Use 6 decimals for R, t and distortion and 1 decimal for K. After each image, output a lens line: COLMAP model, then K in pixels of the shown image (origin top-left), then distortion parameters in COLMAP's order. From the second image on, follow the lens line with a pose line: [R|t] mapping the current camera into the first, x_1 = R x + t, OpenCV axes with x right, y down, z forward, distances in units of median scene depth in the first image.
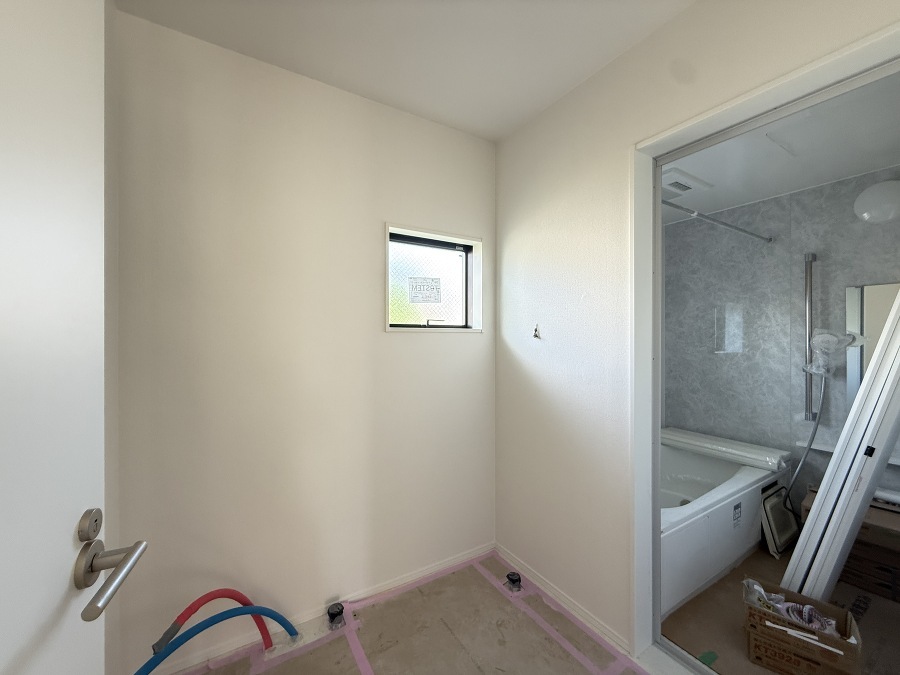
lens RADIAL K [[357.4, 0, 448.2], [0, 357.4, 336.7], [0, 0, 1]] dist [-0.002335, 0.000391]
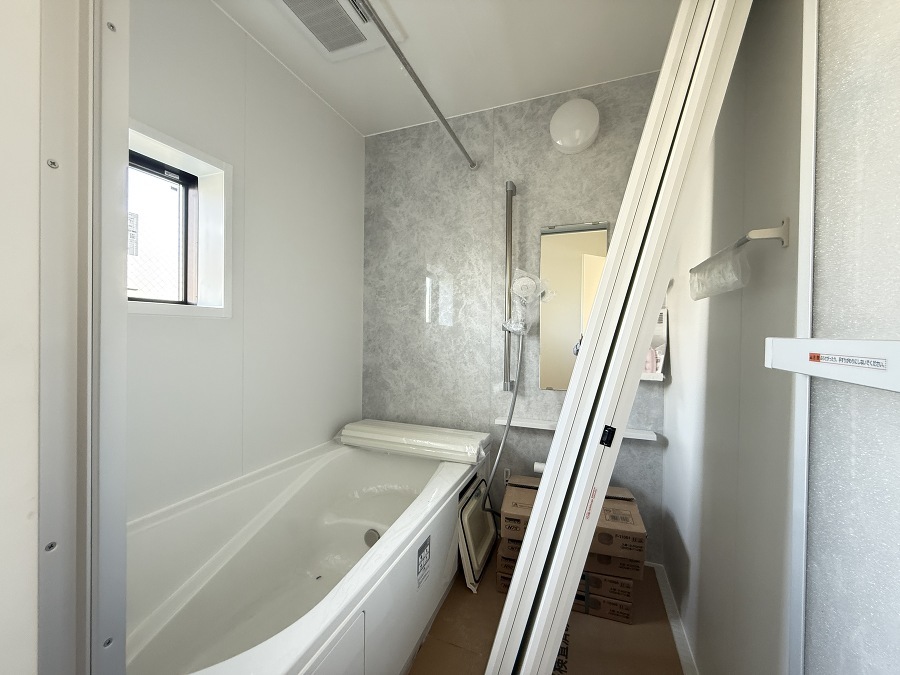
lens RADIAL K [[357.4, 0, 448.2], [0, 357.4, 336.7], [0, 0, 1]] dist [-0.002335, 0.000391]
pose [[0.793643, 0.004854, 0.608364, 0.394448], [-0.012279, 0.999892, 0.008040, 0.101917], [-0.608260, -0.013851, 0.793617, 0.420341]]
